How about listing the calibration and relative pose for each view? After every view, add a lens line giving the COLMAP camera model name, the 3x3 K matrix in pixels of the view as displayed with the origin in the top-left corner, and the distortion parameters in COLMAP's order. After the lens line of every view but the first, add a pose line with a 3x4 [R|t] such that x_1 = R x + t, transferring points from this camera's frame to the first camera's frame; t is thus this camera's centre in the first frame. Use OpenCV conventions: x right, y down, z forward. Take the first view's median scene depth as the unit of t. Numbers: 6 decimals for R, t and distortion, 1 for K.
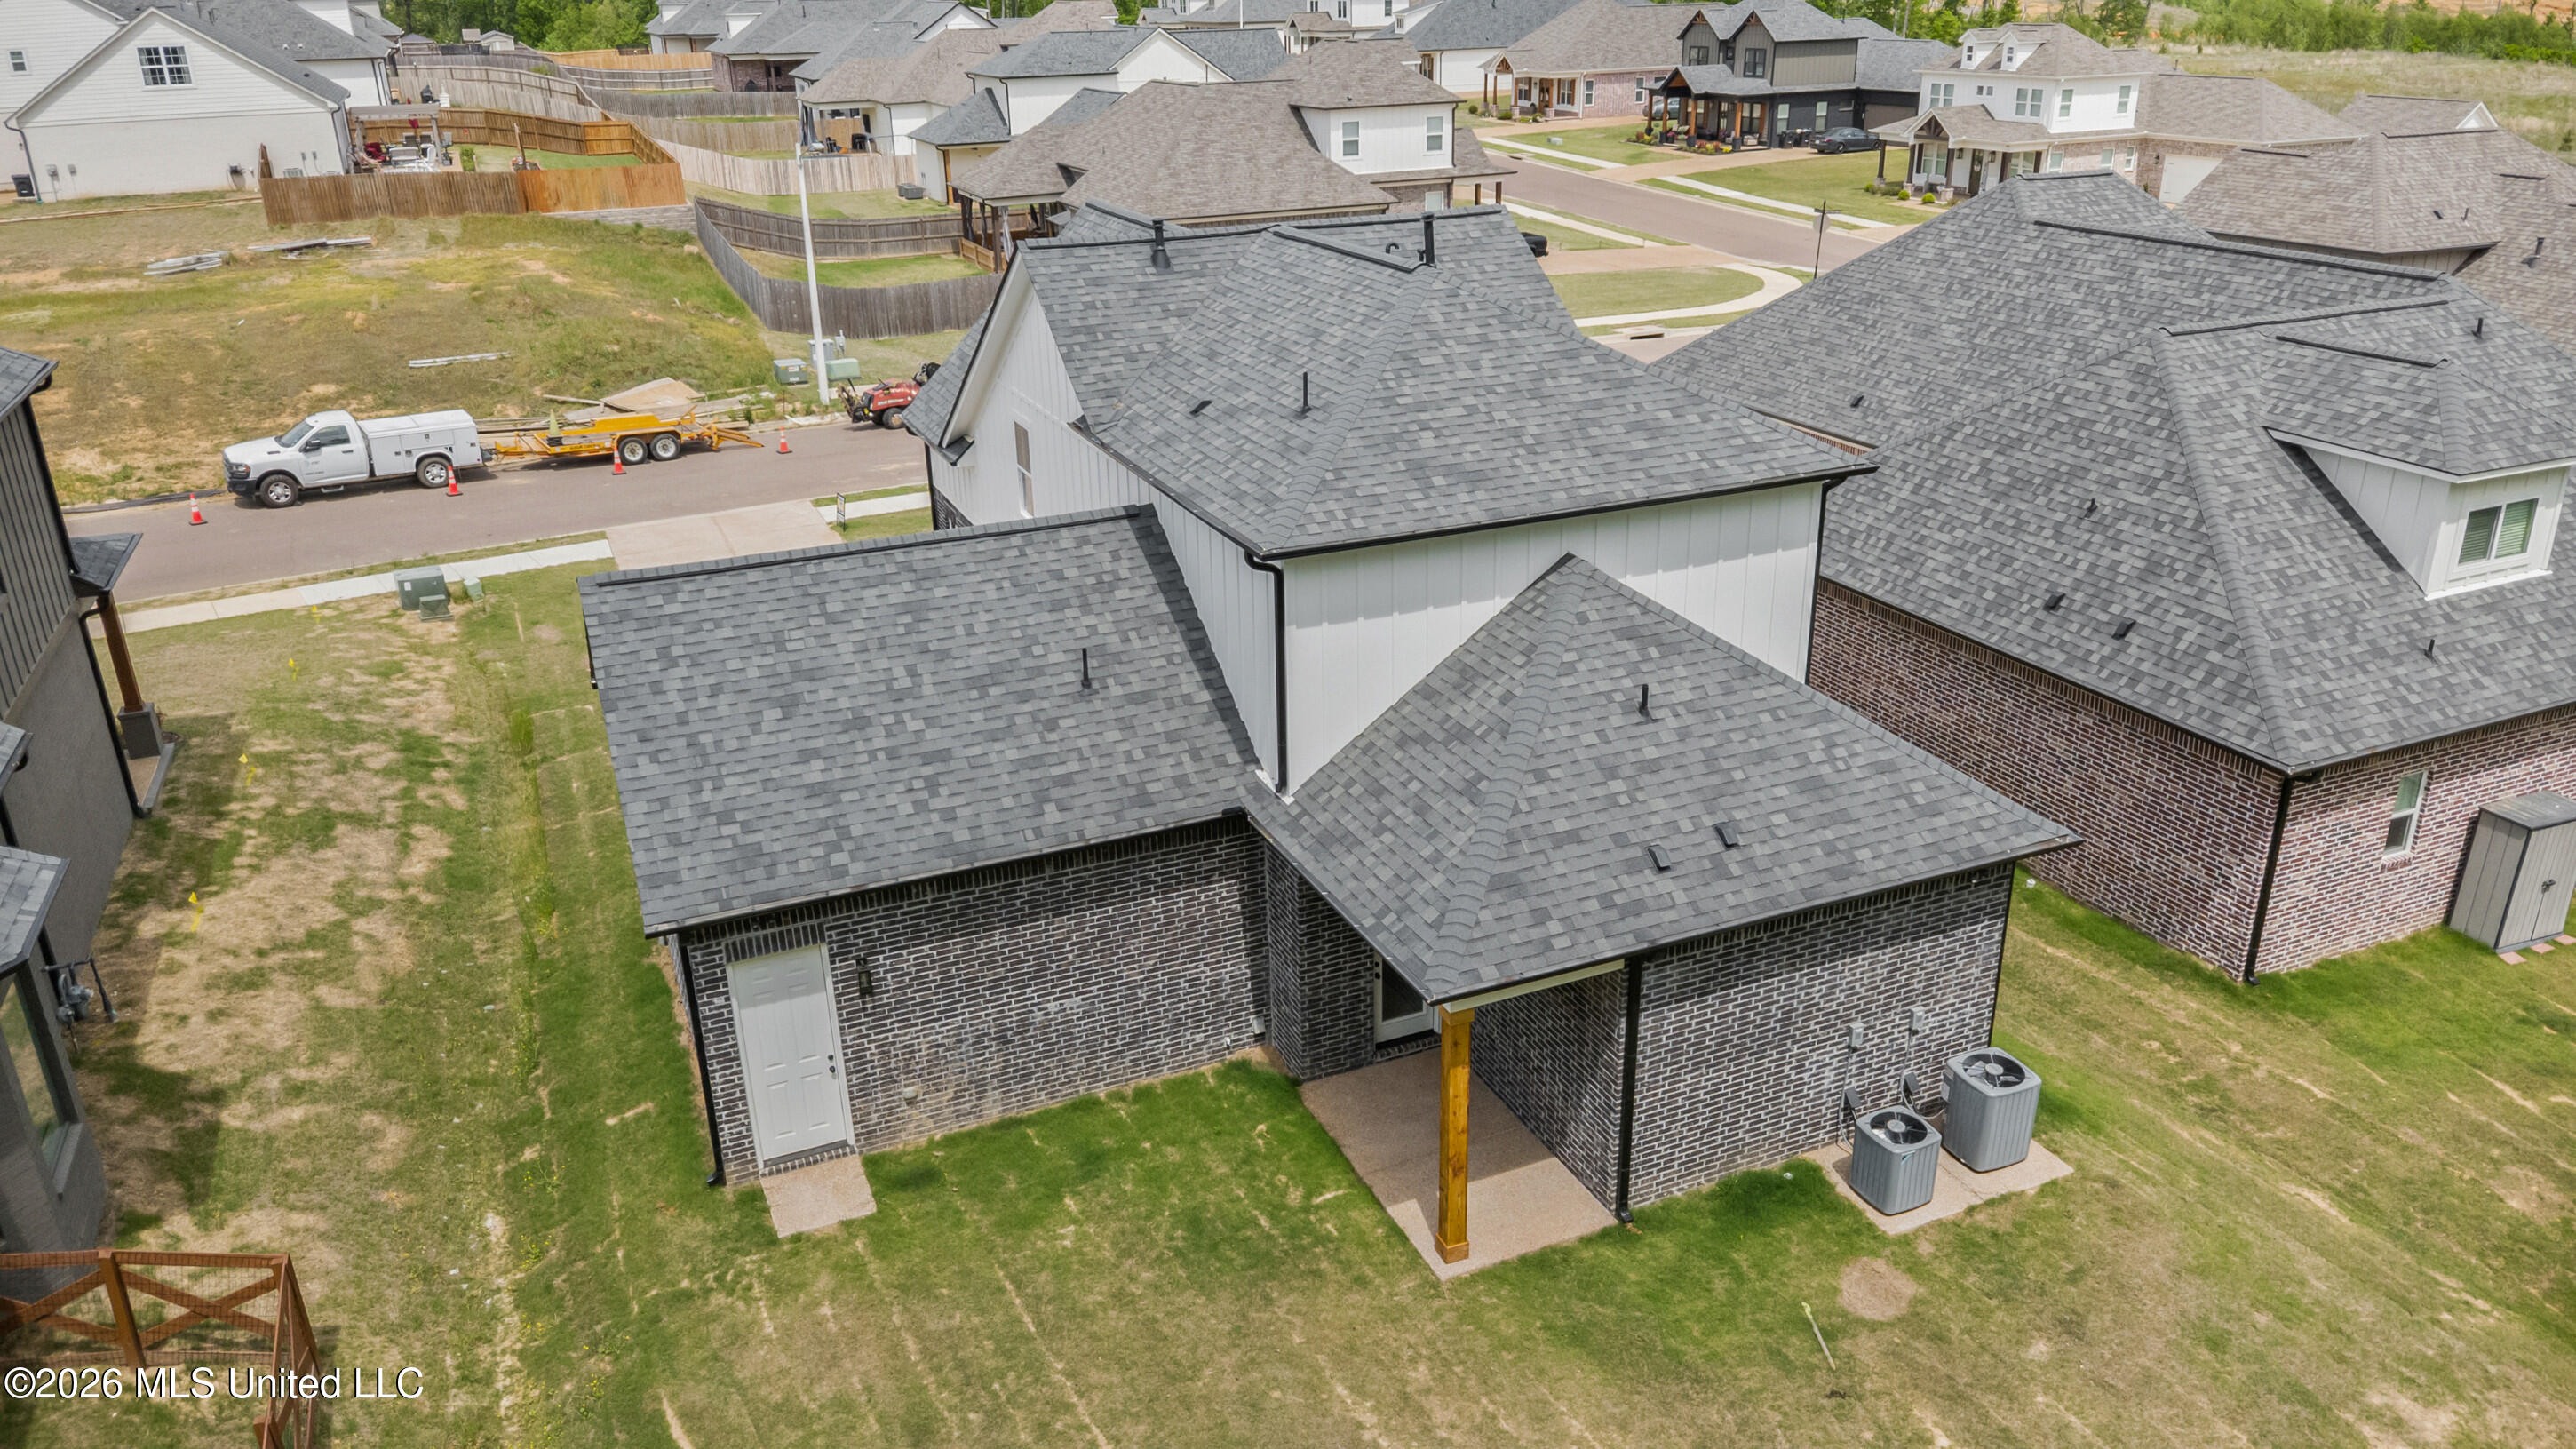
lens RADIAL K [[1816.0, 0, 1292.0], [0, 1816.0, 724.5], [0, 0, 1]] dist [0.002106, 0.000118]
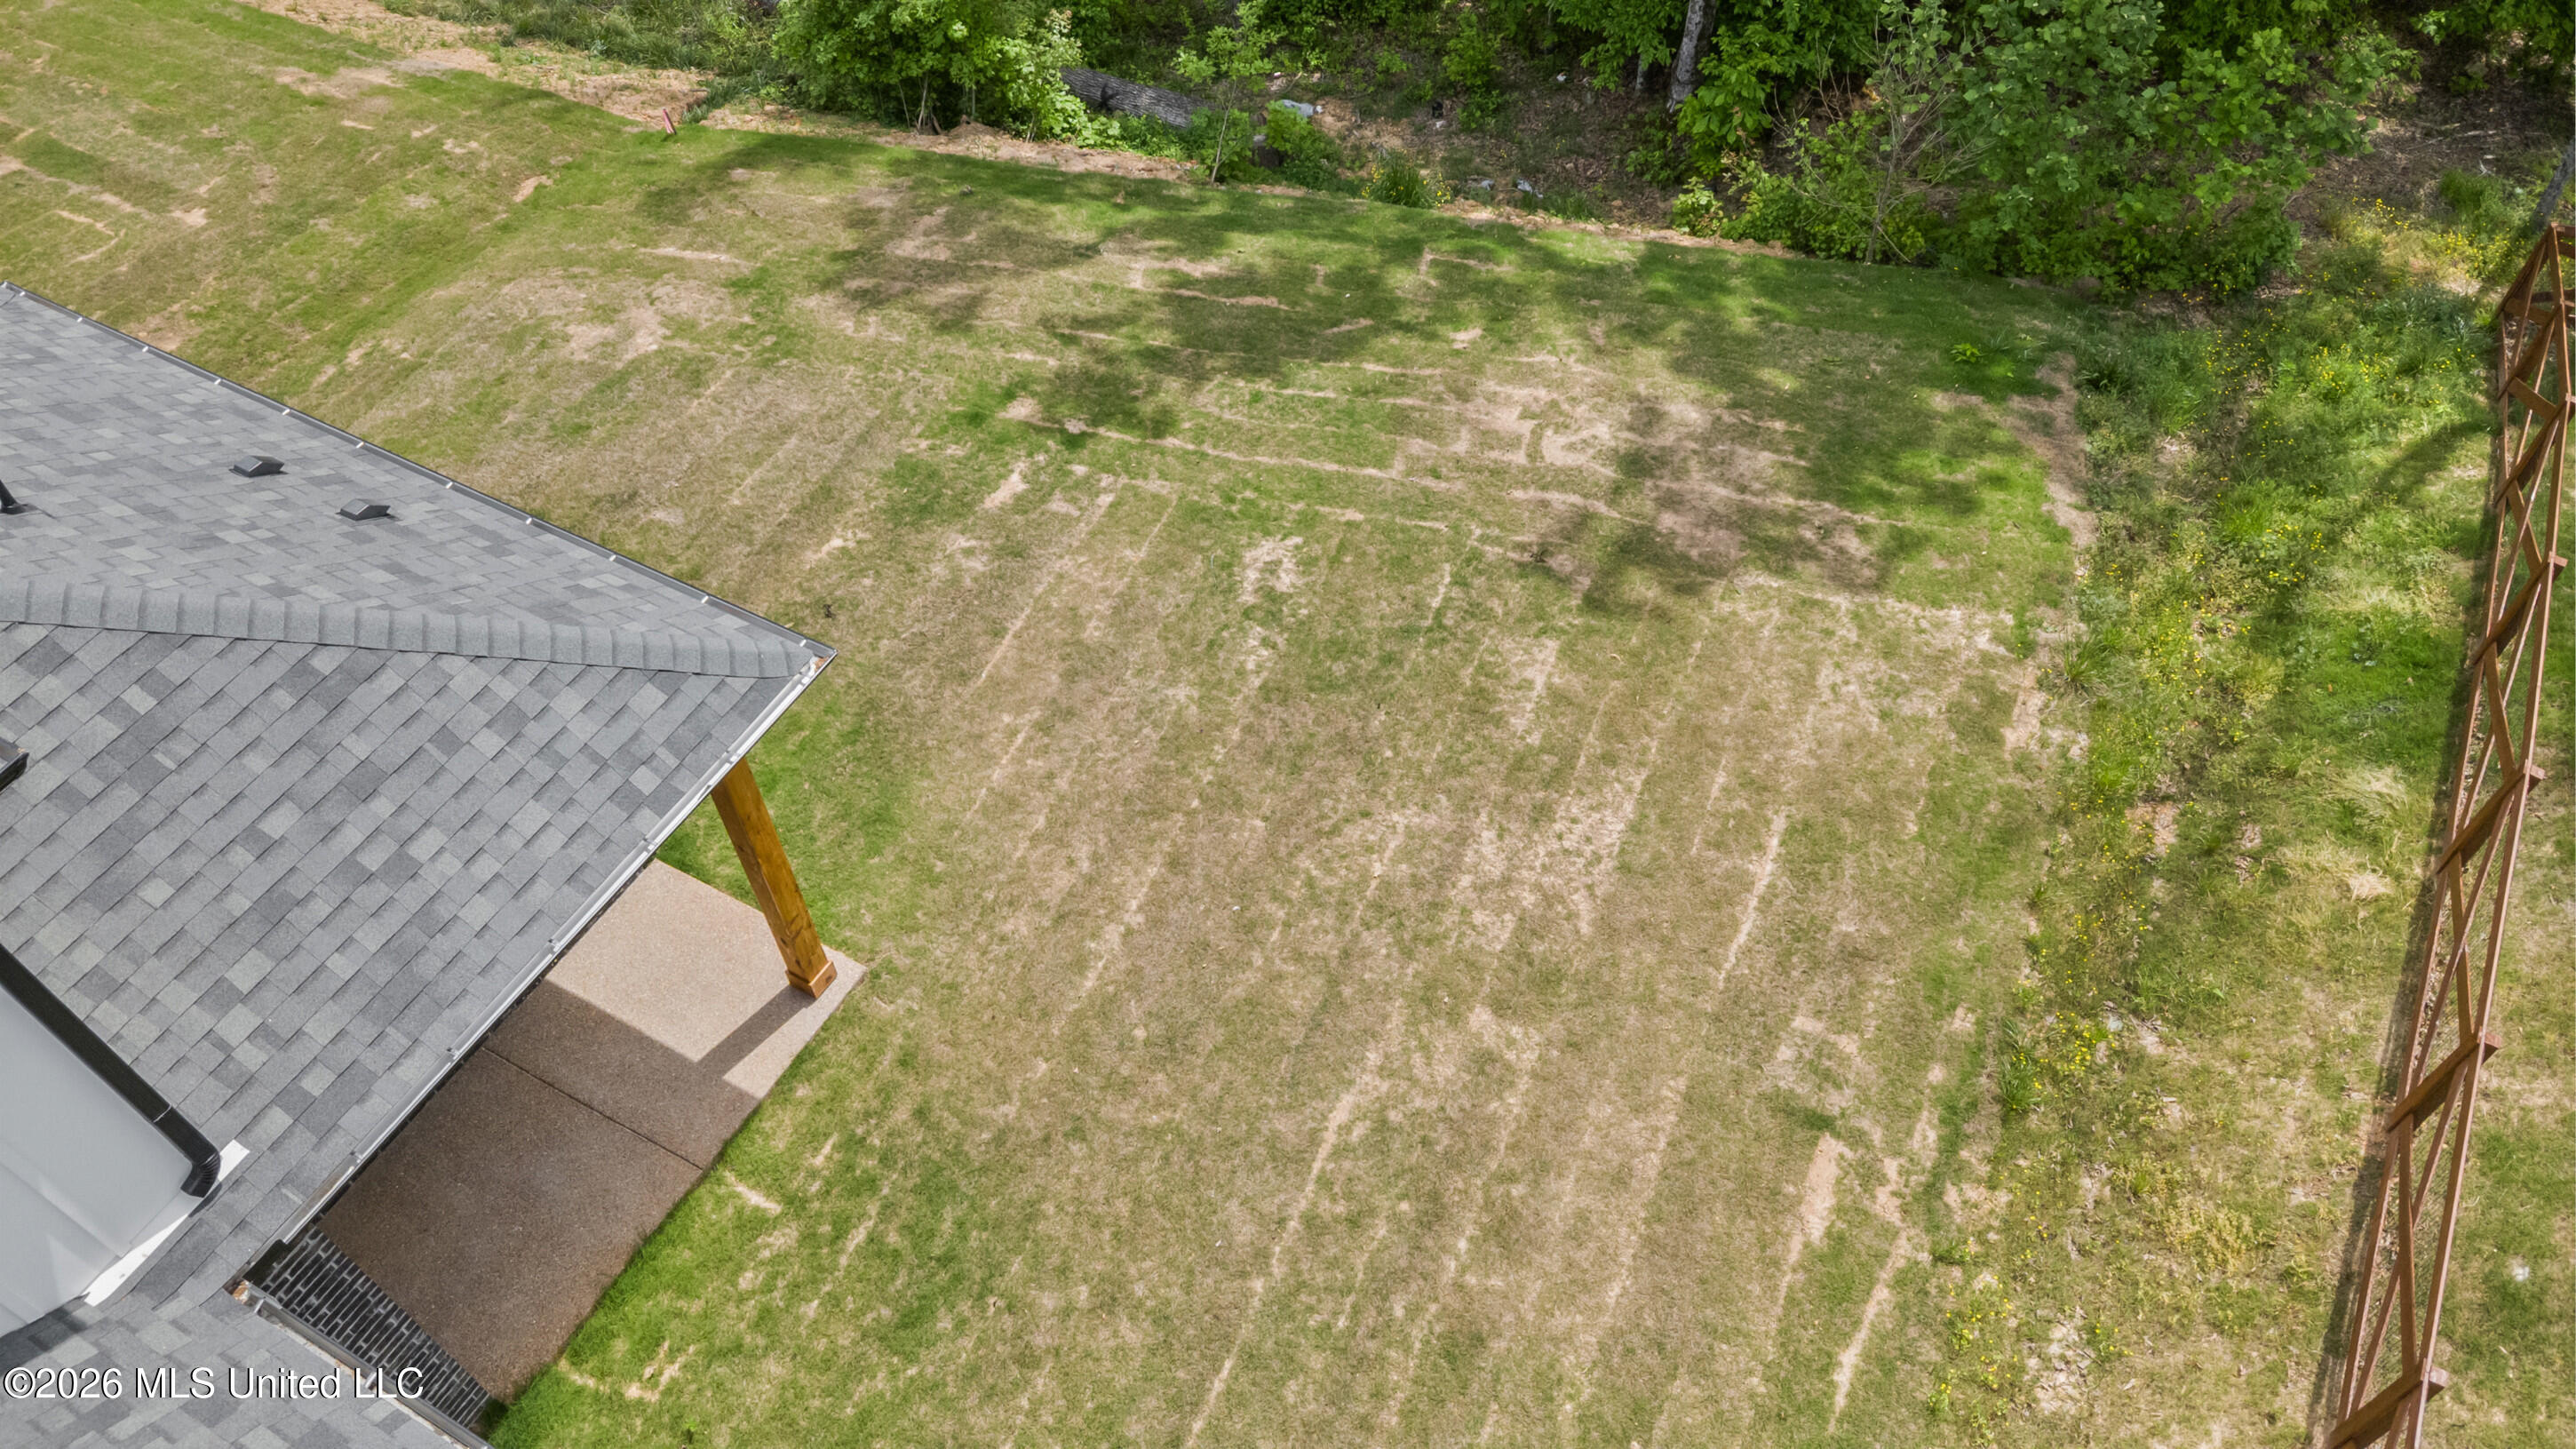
lens RADIAL K [[1816.0, 0, 1294.5], [0, 1816.0, 728.3], [0, 0, 1]] dist [0.002106, 0.000118]
pose [[-0.610209, -0.600531, 0.516729, -0.379400], [0.323406, 0.406597, 0.854451, -0.344186], [-0.723225, 0.688507, -0.053894, 0.892127]]
